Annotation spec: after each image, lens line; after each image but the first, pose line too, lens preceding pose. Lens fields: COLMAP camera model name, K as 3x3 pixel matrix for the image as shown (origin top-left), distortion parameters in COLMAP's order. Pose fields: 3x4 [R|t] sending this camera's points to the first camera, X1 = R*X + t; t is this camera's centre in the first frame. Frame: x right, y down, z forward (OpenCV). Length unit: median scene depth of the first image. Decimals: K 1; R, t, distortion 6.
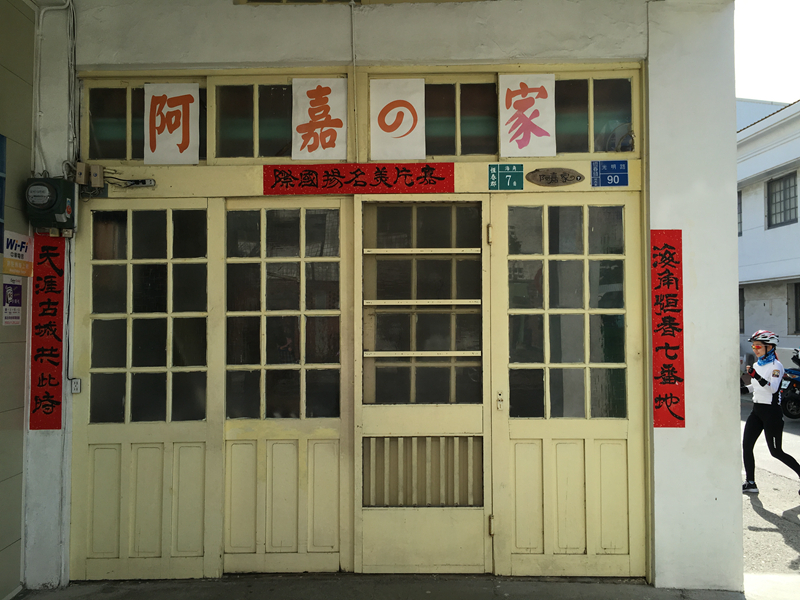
lens RADIAL K [[691.0, 0, 400.0], [0, 691.0, 300.0], [0, 0, 1]] dist [0.022313, -0.009449]
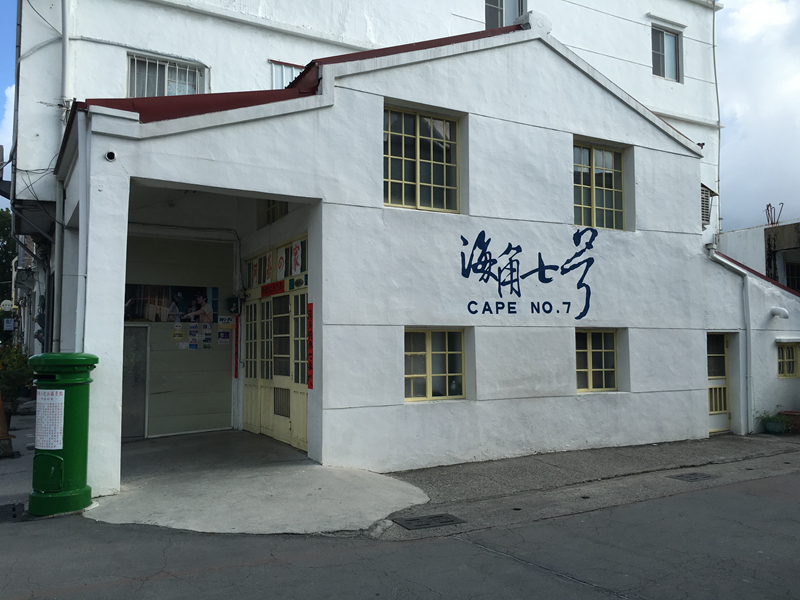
lens RADIAL K [[691.0, 0, 400.0], [0, 691.0, 300.0], [0, 0, 1]] dist [0.022313, -0.009449]
pose [[0.487470, -0.055932, -0.871347, 2.466721], [0.032516, 0.998417, -0.045898, 0.003684], [0.872534, -0.005959, 0.488517, 0.133650]]
